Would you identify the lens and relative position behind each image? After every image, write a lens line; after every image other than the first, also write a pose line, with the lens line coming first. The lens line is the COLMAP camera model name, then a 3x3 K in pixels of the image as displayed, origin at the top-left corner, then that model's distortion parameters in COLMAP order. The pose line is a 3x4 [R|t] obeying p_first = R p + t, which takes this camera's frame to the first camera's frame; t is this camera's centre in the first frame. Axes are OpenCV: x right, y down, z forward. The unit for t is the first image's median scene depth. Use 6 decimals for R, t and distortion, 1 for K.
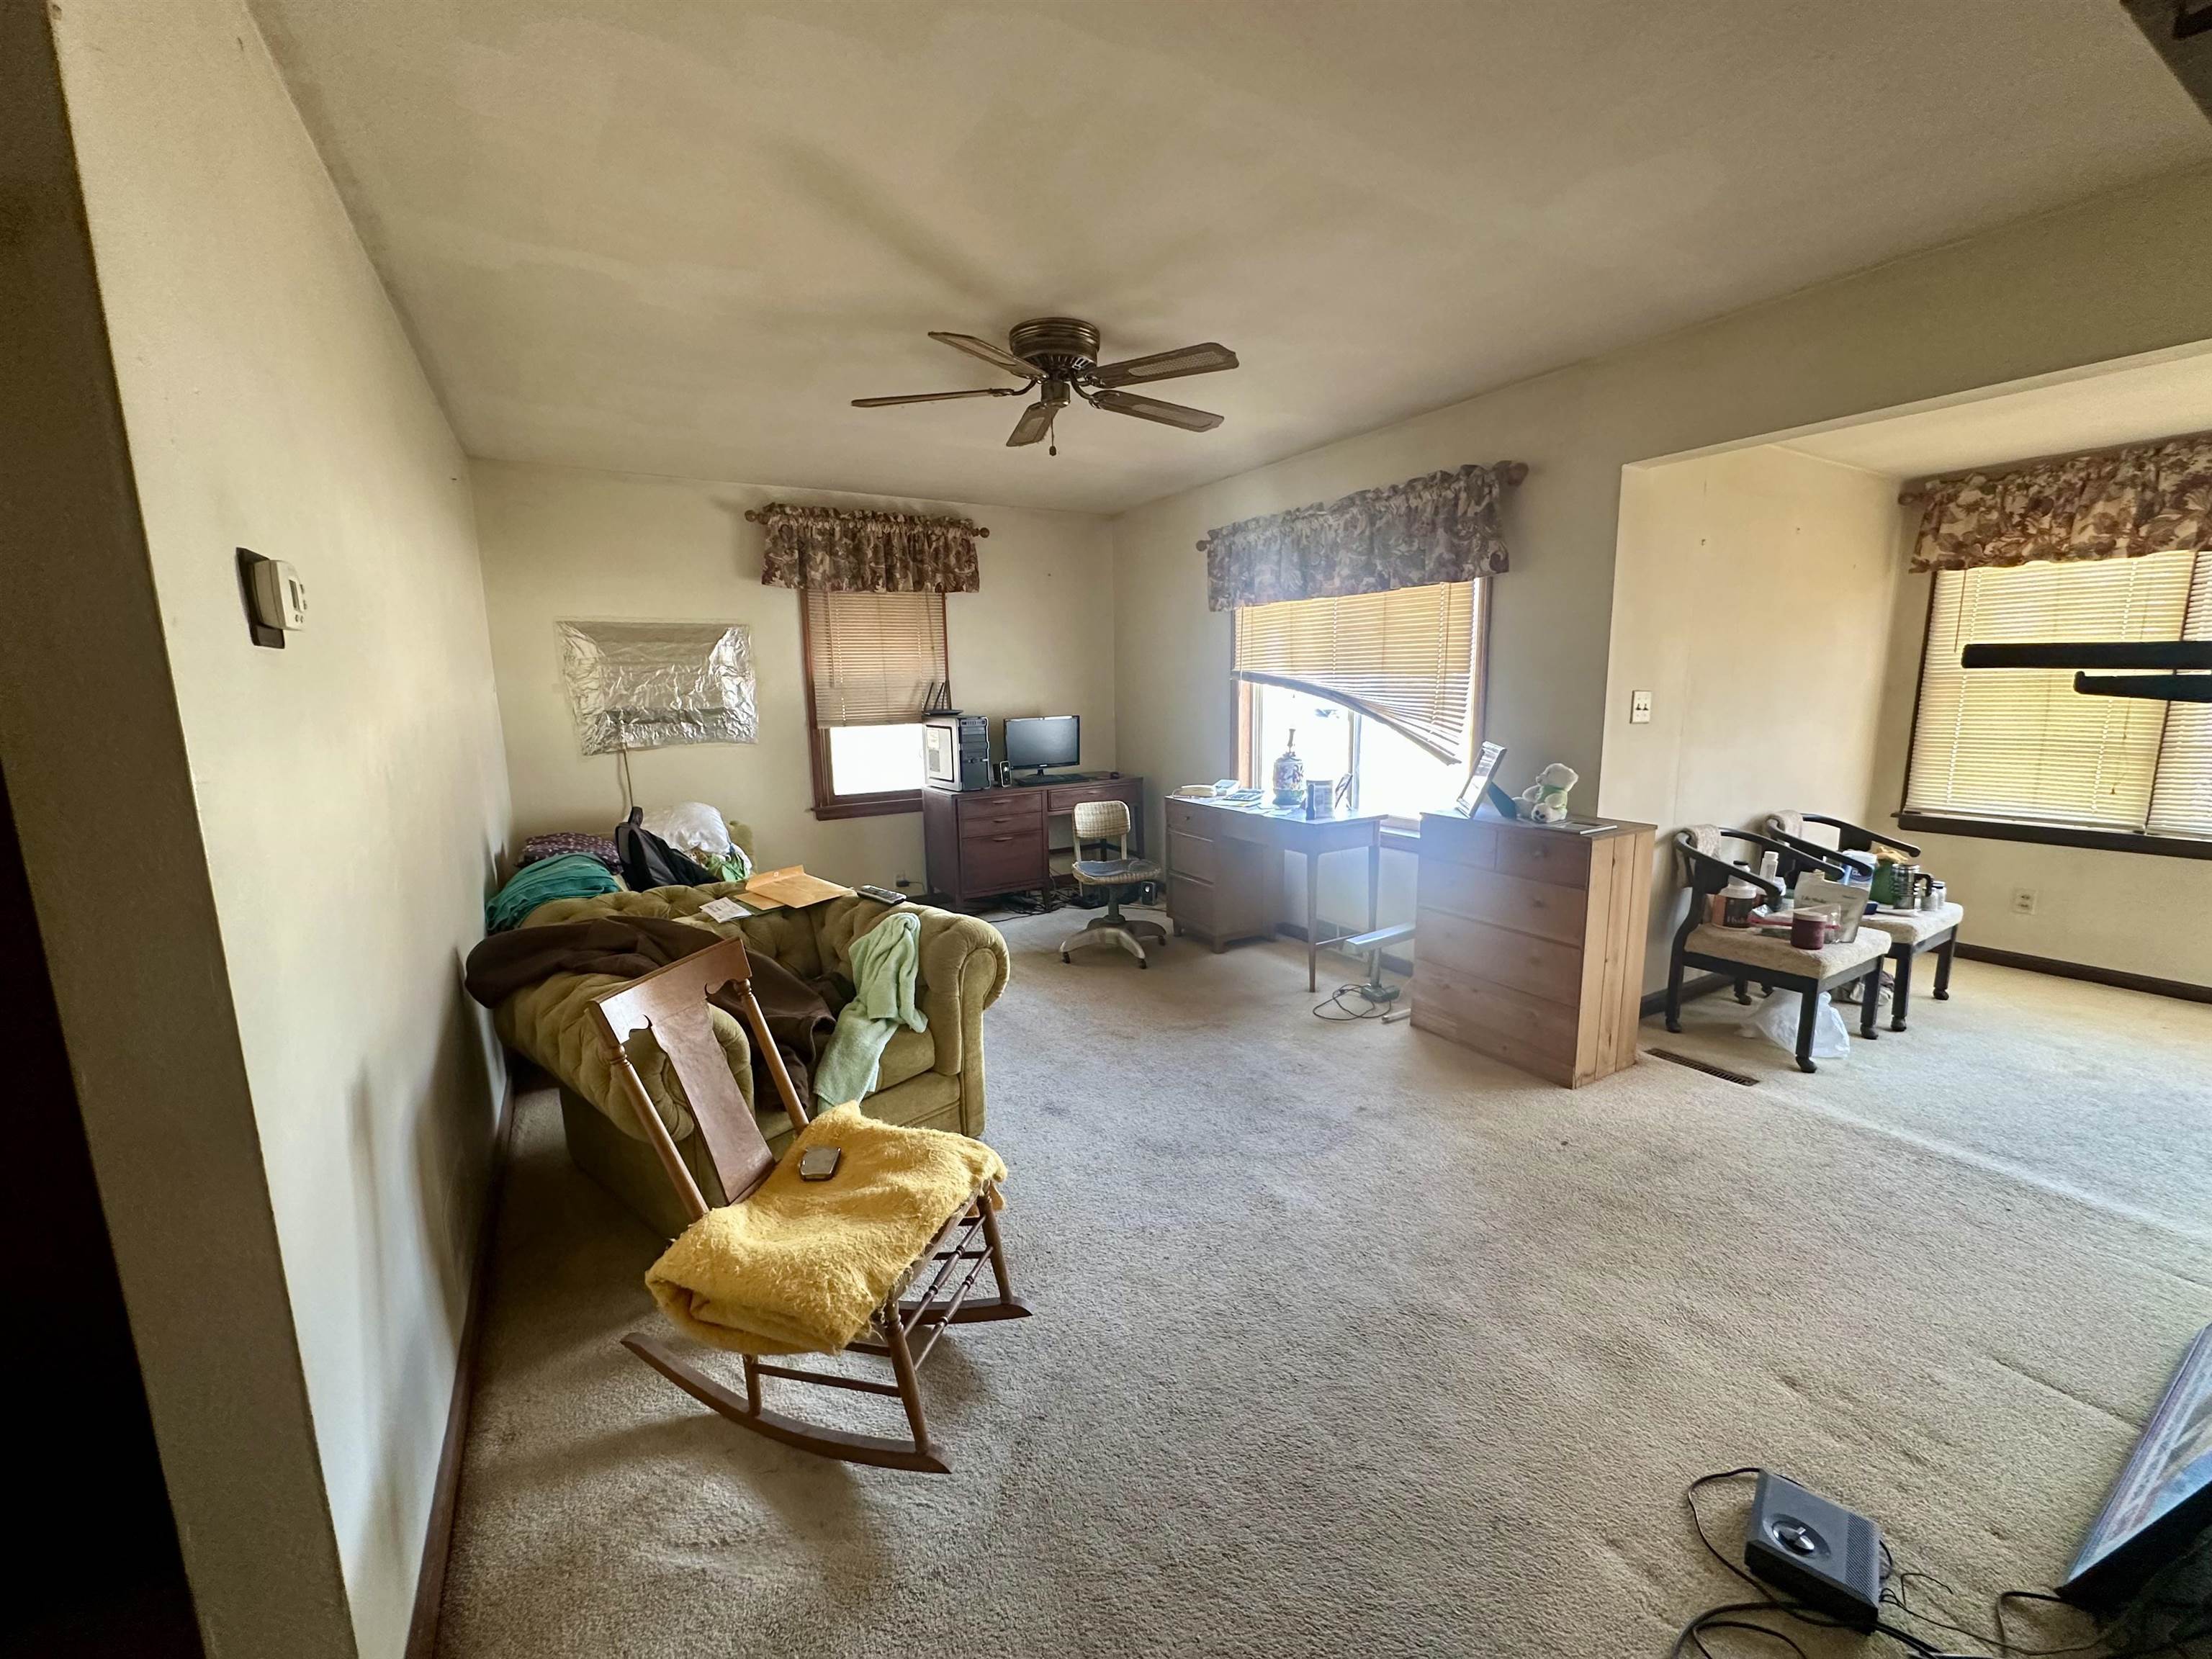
lens RADIAL K [[880.2, 0, 1110.5], [0, 880.2, 831.3], [0, 0, 1]] dist [-0.002113, 0.001789]
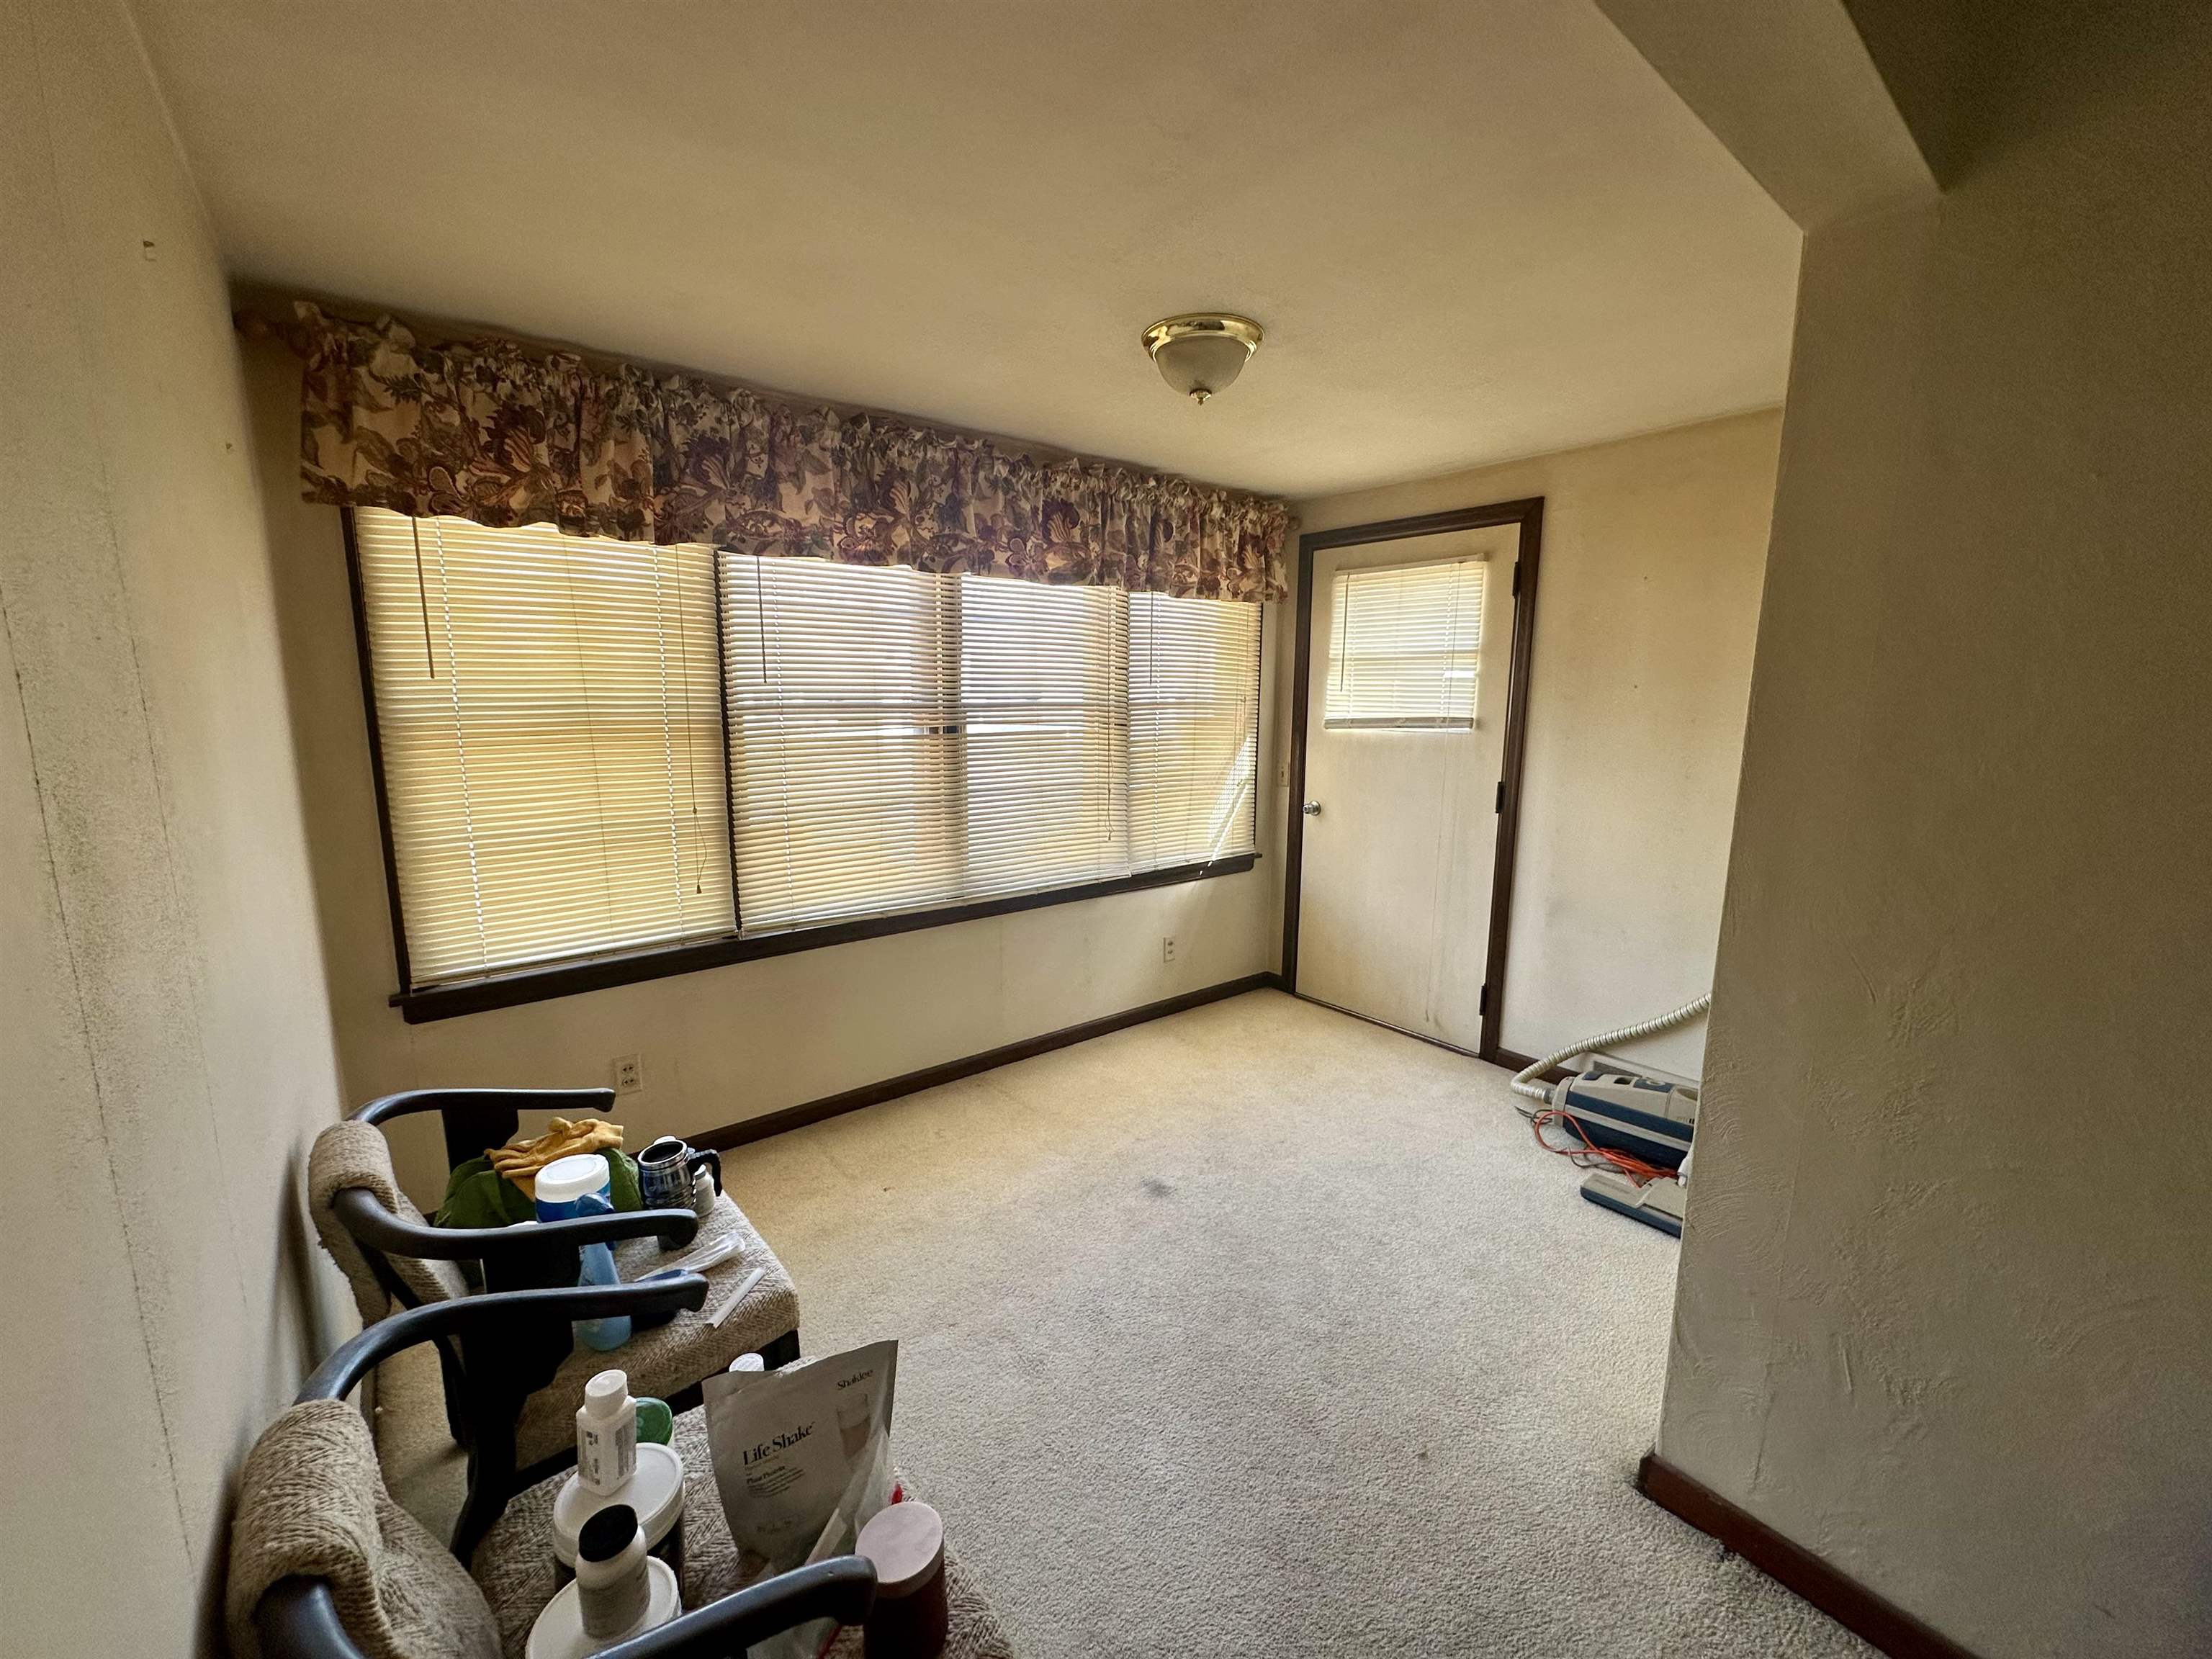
lens RADIAL K [[880.2, 0, 1100.8], [0, 880.2, 829.8], [0, 0, 1]] dist [-0.002113, 0.001789]
pose [[-0.126870, -0.139930, 0.982000, 0.417855], [0.164440, 0.973334, 0.159940, -0.144329], [-0.978194, 0.181772, -0.100477, 0.730094]]
